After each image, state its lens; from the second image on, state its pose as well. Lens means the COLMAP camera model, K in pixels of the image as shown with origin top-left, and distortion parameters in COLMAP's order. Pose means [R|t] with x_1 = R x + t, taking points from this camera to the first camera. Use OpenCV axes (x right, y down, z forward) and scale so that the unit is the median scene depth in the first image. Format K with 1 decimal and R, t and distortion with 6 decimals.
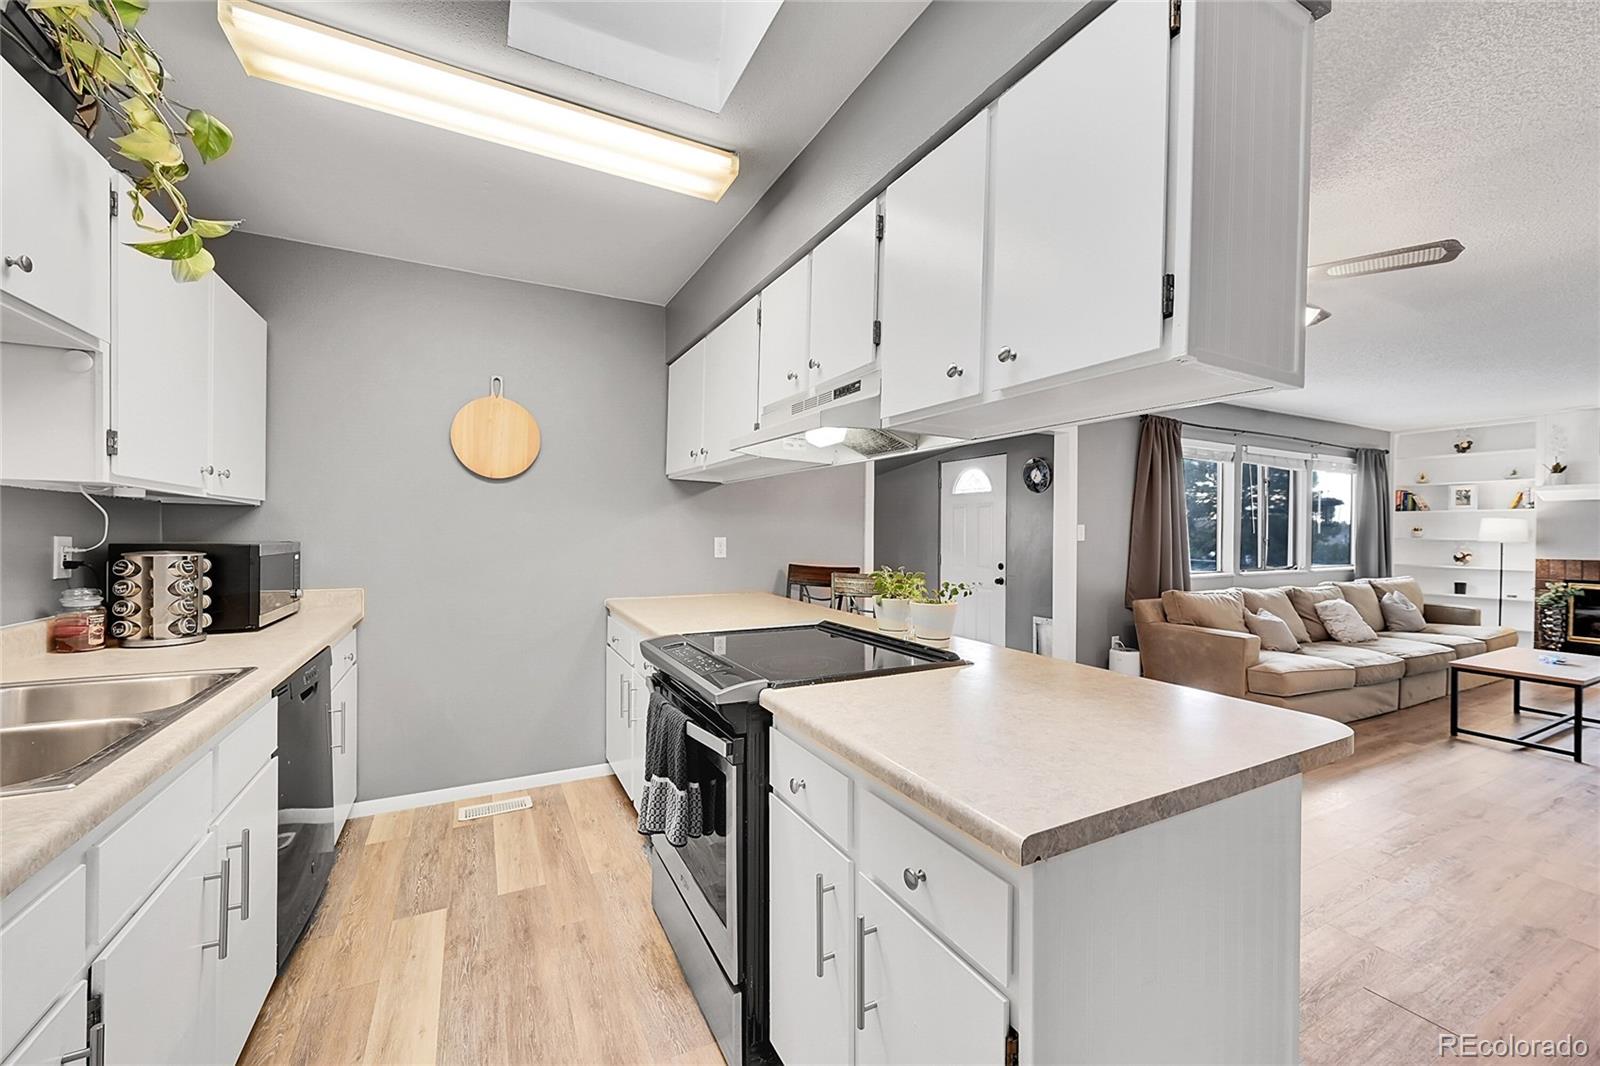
lens RADIAL K [[628.6, 0, 799.5], [0, 628.6, 538.1], [0, 0, 1]] dist [-0.002338, 0.000048]
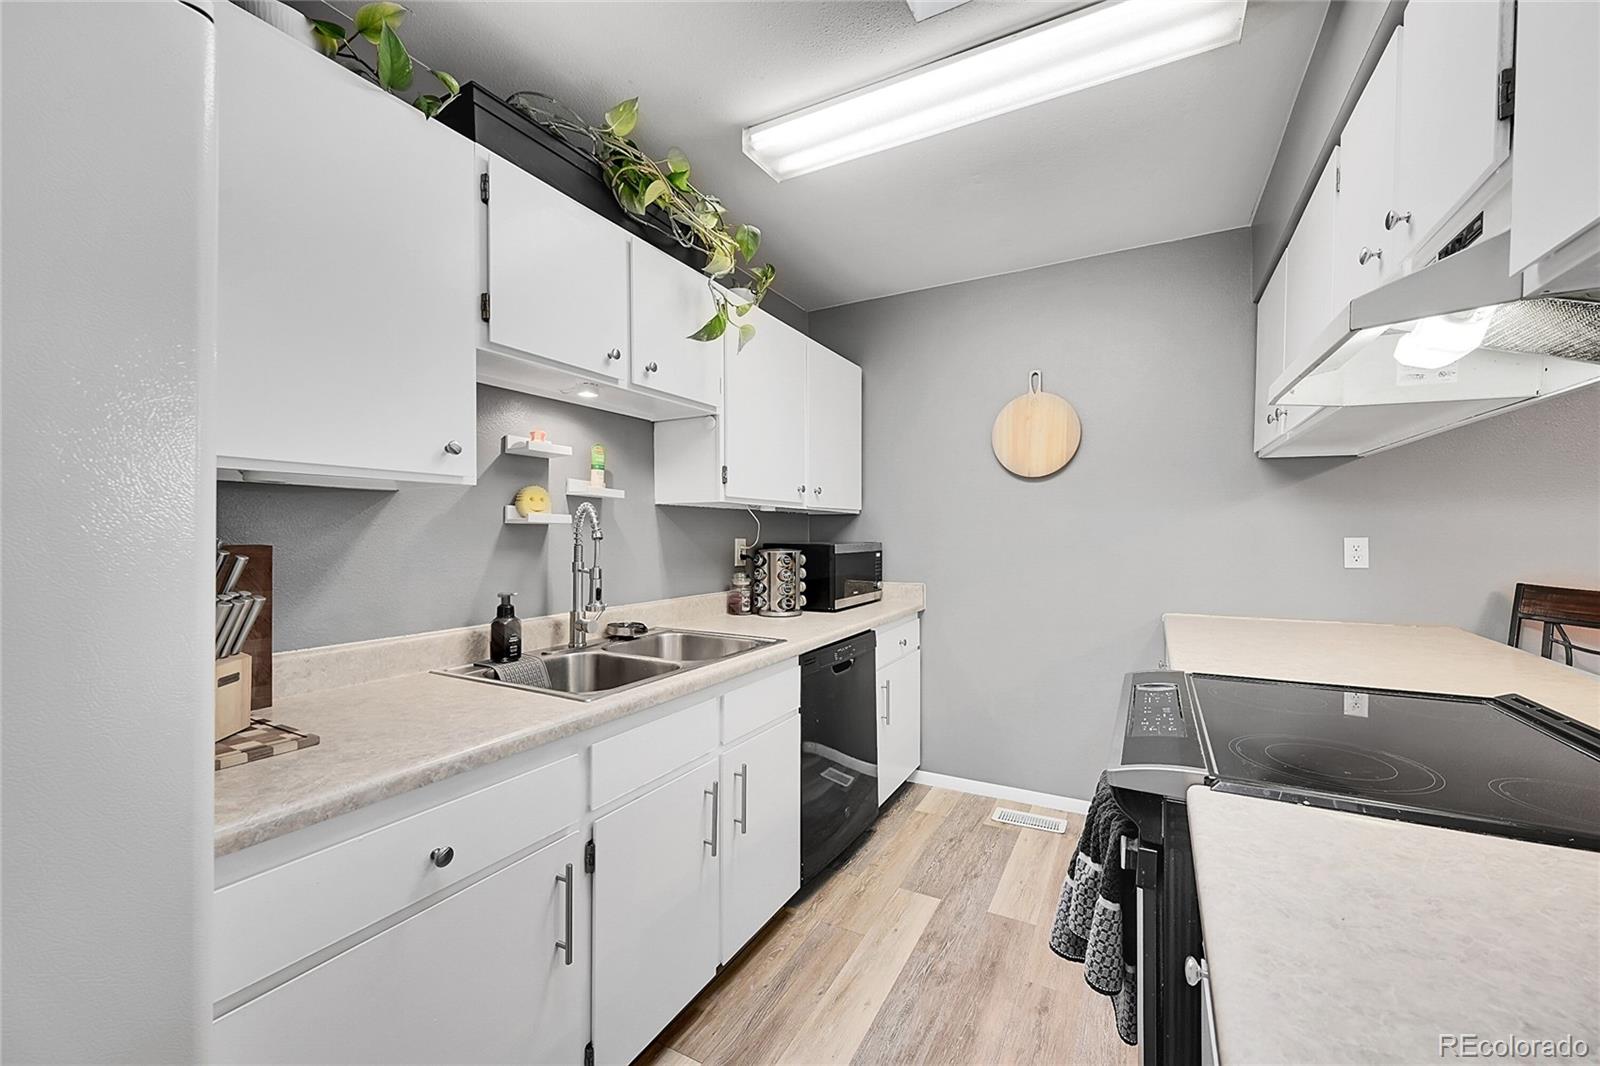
lens RADIAL K [[628.6, 0, 801.1], [0, 628.6, 538.8], [0, 0, 1]] dist [-0.002338, 0.000048]
pose [[0.555779, -0.002252, -0.831327, 0.127855], [0.001099, 0.999997, -0.001974, 0.000672], [0.831330, 0.000183, 0.555780, 0.182735]]
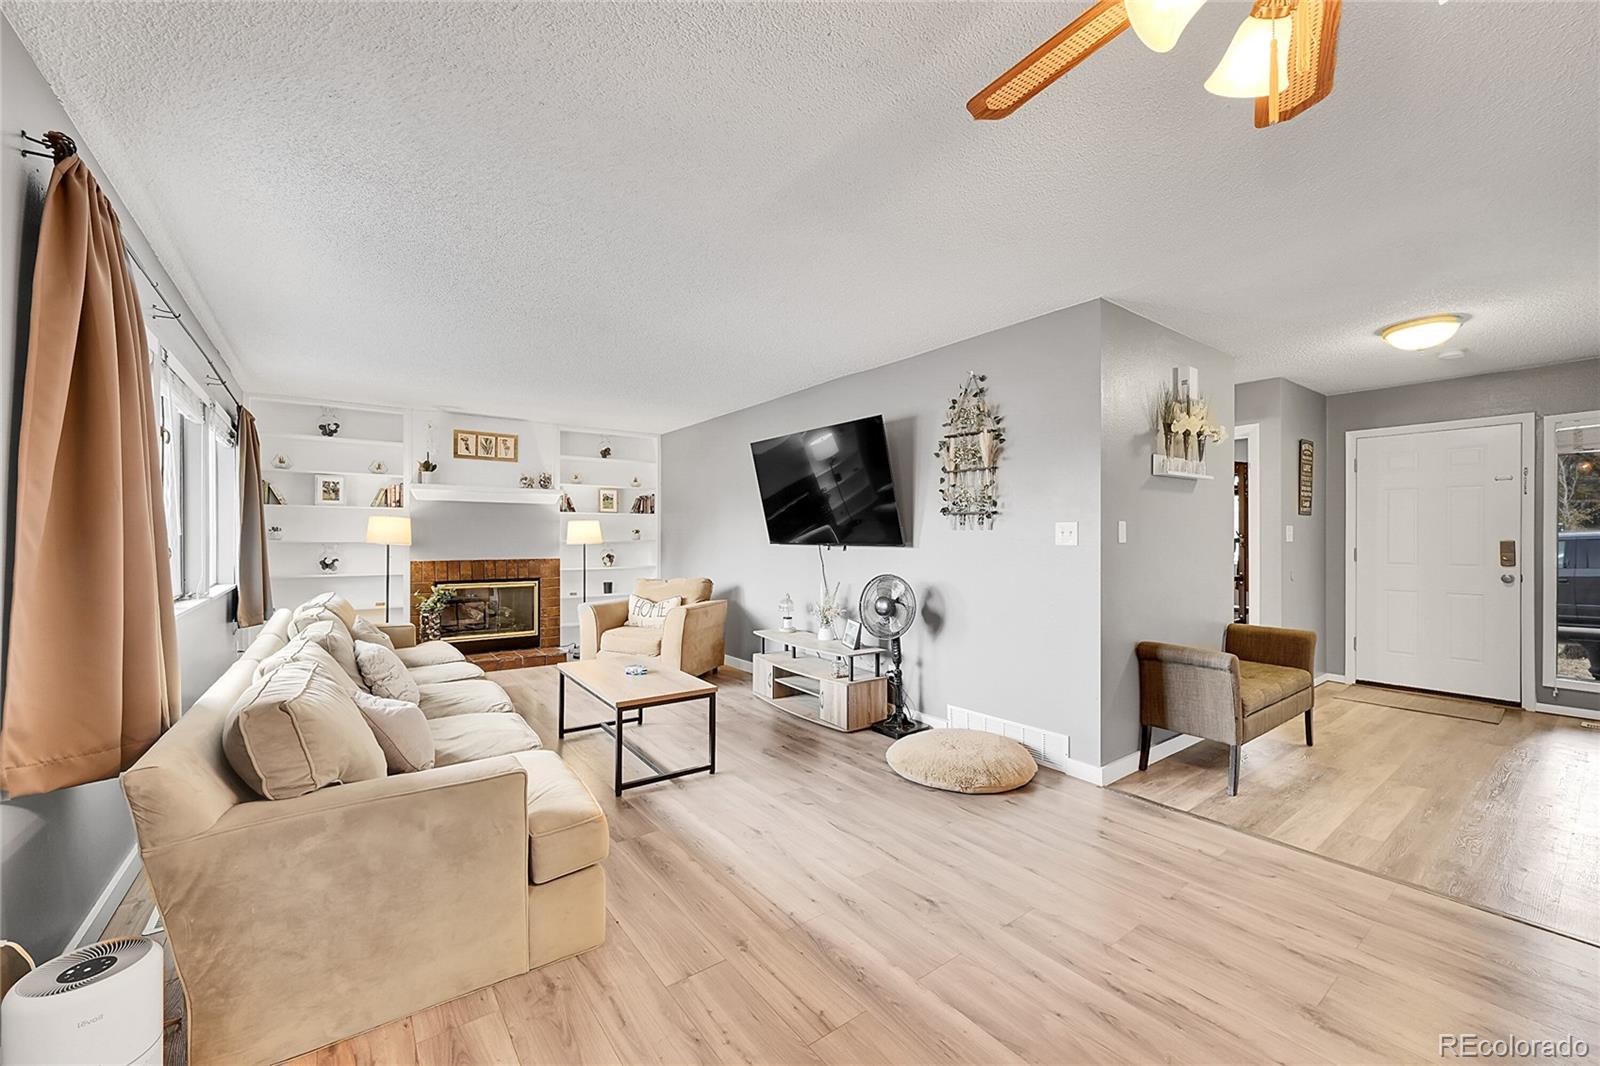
lens RADIAL K [[628.6, 0, 800.1], [0, 628.6, 535.2], [0, 0, 1]] dist [-0.002338, 0.000048]
pose [[-0.160686, -0.000800, 0.987005, 0.364318], [0.010419, 0.999943, 0.002507, -0.004640], [-0.986951, 0.010687, -0.160669, 1.308187]]
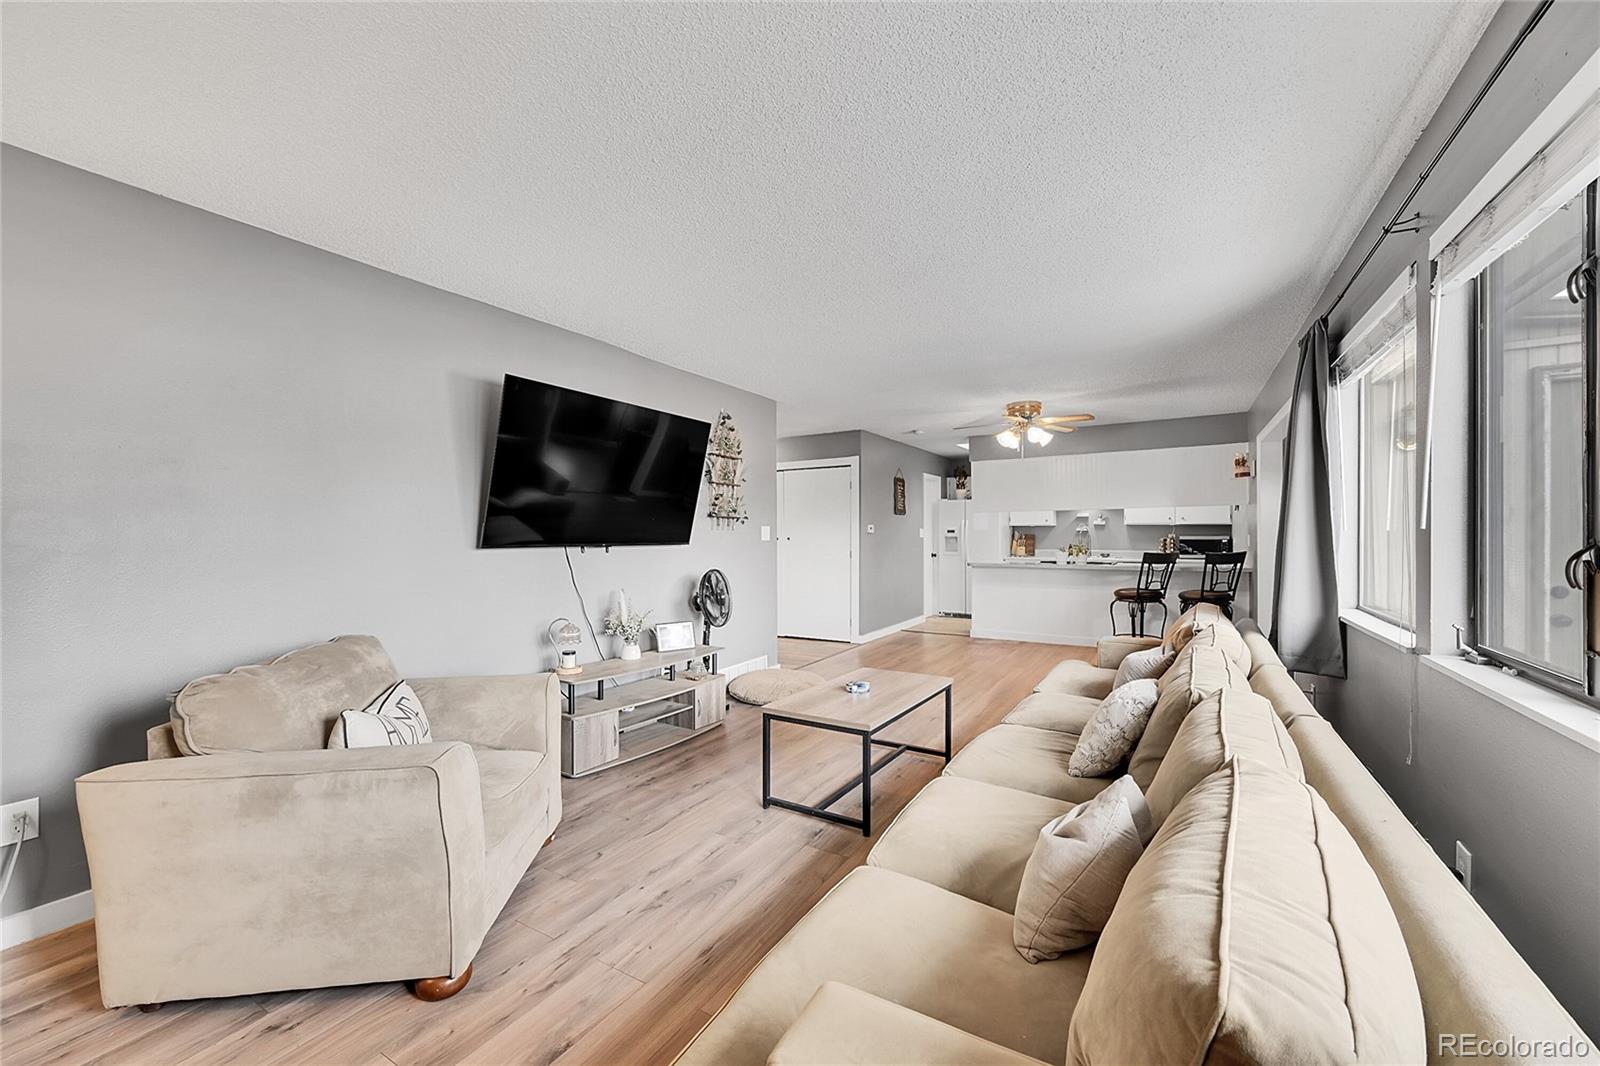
lens RADIAL K [[628.6, 0, 803.3], [0, 628.6, 535.1], [0, 0, 1]] dist [-0.002338, 0.000048]
pose [[-0.847131, -0.001654, -0.531382, 2.433099], [-0.006380, 0.999955, 0.007059, -0.008280], [0.531346, 0.009370, -0.847103, 2.362382]]
